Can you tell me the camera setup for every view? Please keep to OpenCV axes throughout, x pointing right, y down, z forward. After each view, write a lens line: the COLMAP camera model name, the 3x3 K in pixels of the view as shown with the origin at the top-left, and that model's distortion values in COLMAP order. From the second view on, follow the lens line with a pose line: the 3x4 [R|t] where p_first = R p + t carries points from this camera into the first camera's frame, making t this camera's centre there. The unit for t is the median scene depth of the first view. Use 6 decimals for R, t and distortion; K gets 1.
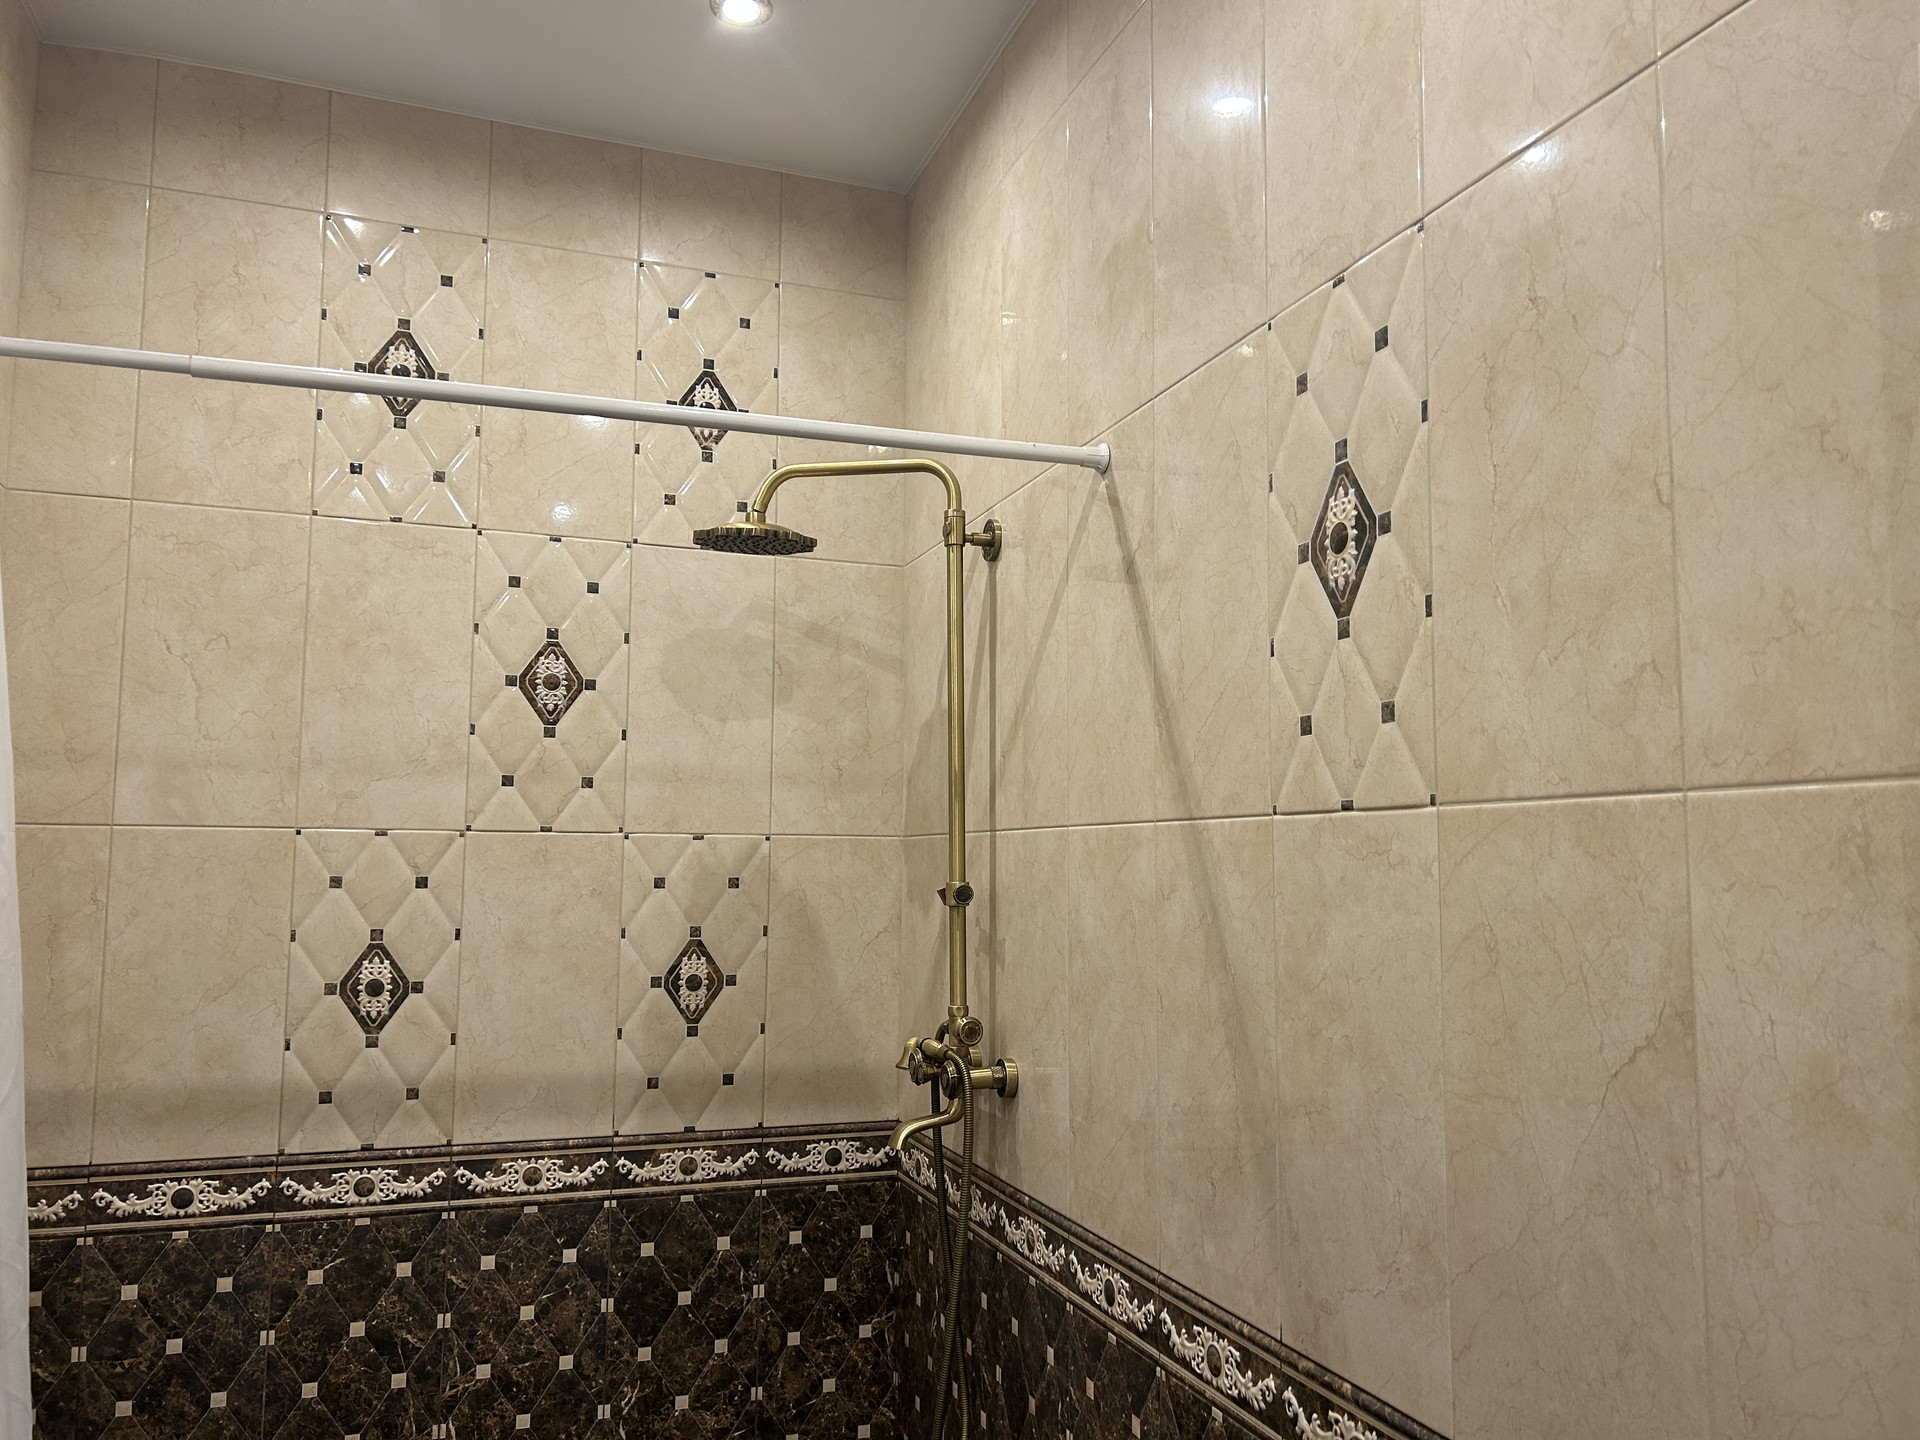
lens RADIAL K [[1435.5, 0, 958.3], [0, 1435.5, 722.3], [0, 0, 1]] dist [0.056771, -0.061614]
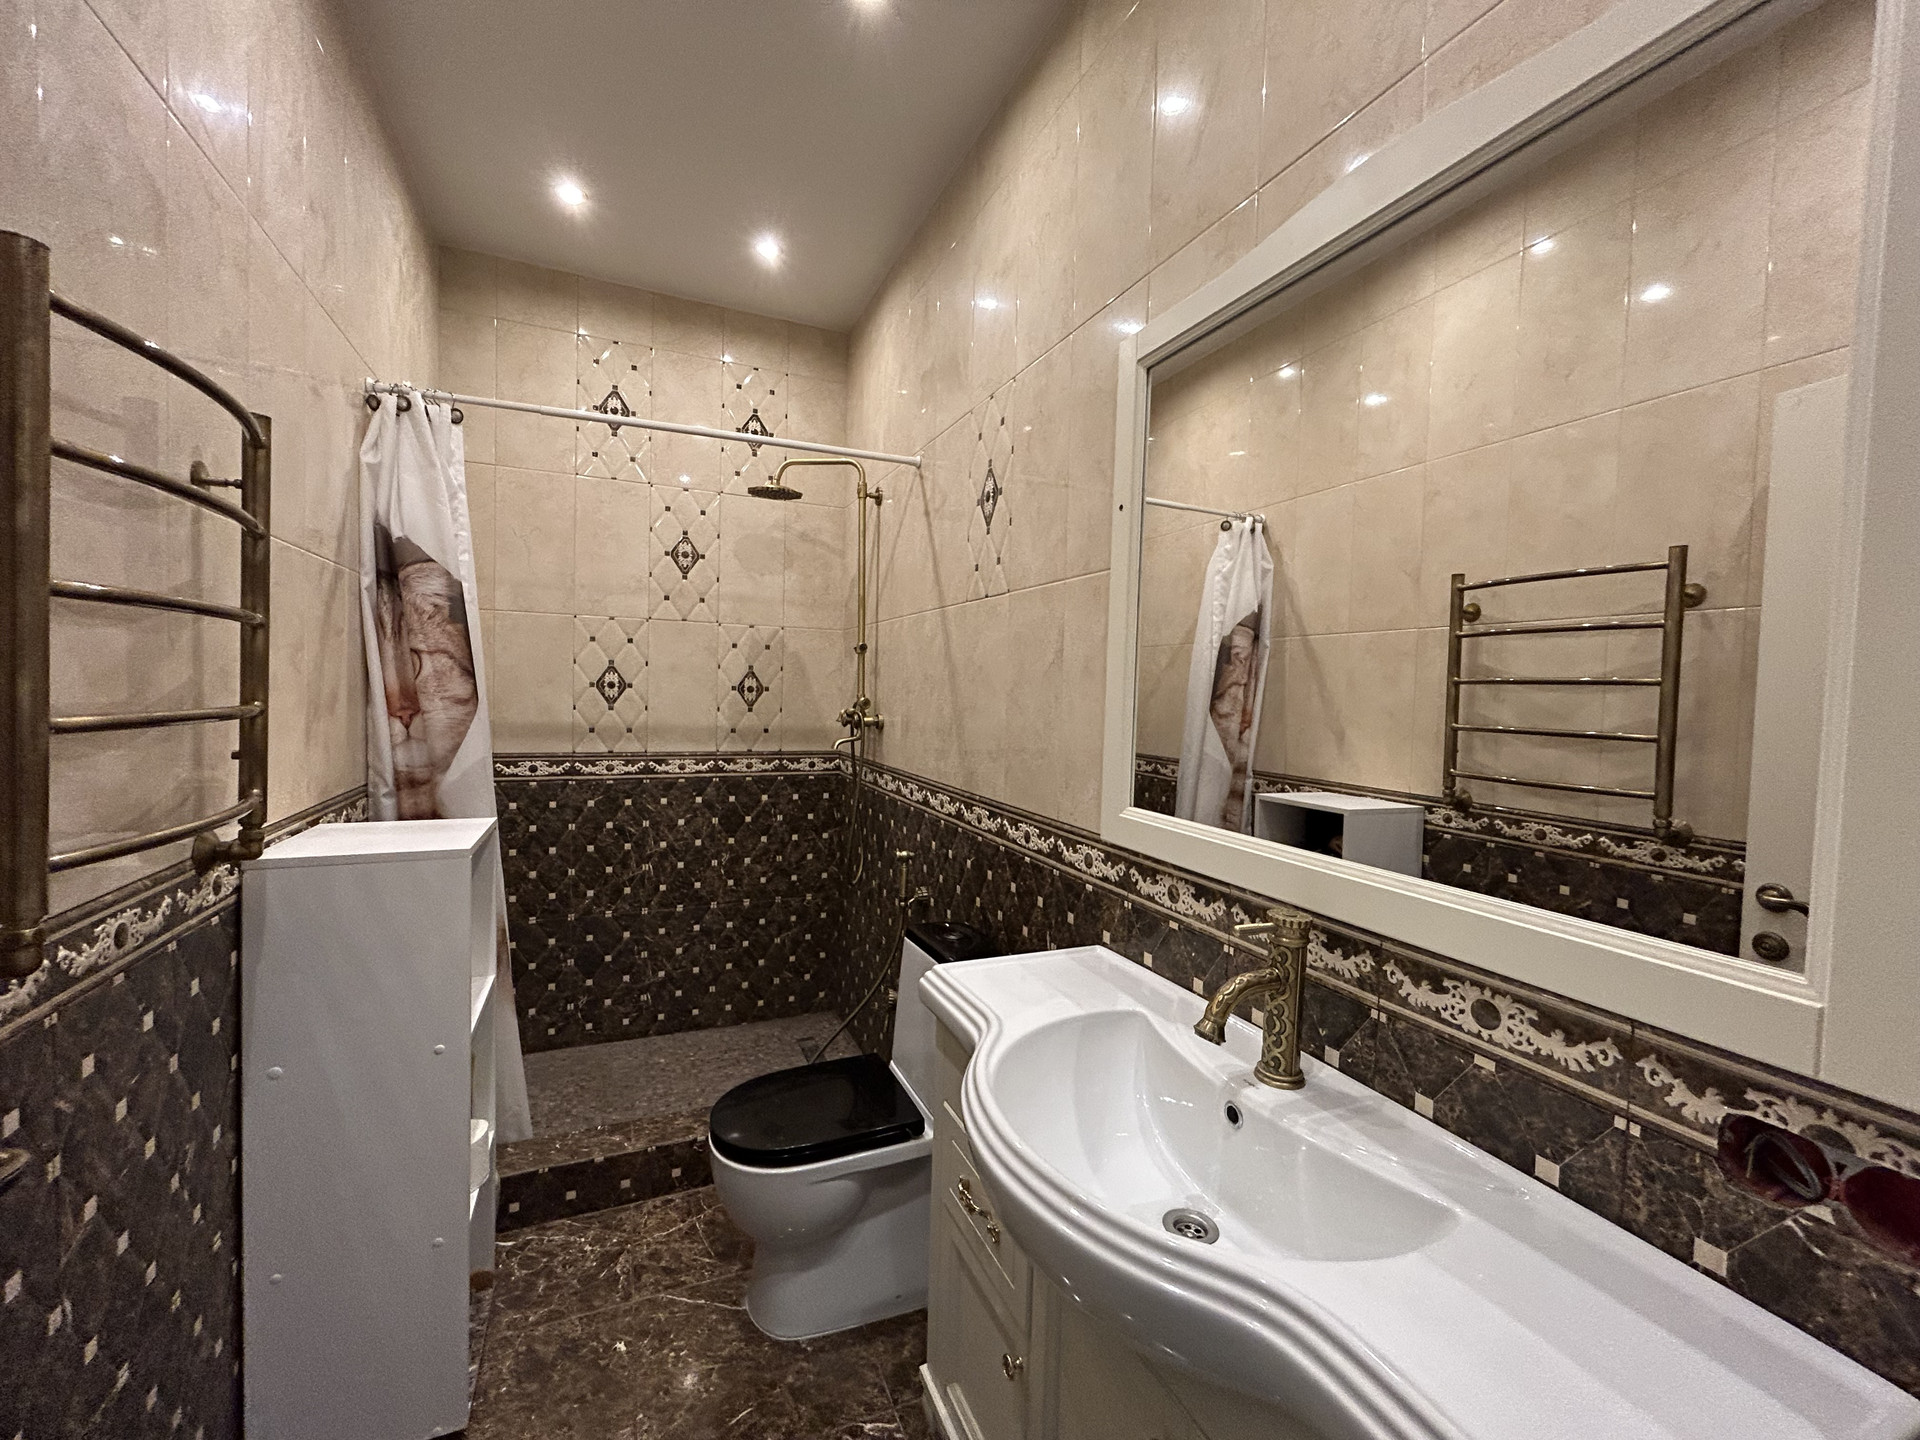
lens RADIAL K [[769.3, 0, 956.4], [0, 769.3, 705.2], [0, 0, 1]] dist [0.001169, 0.000631]
pose [[0.997138, 0.016259, 0.073840, 0.059010], [-0.025554, 0.991607, 0.126738, 0.044393], [-0.071160, -0.128262, 0.989184, -0.265620]]
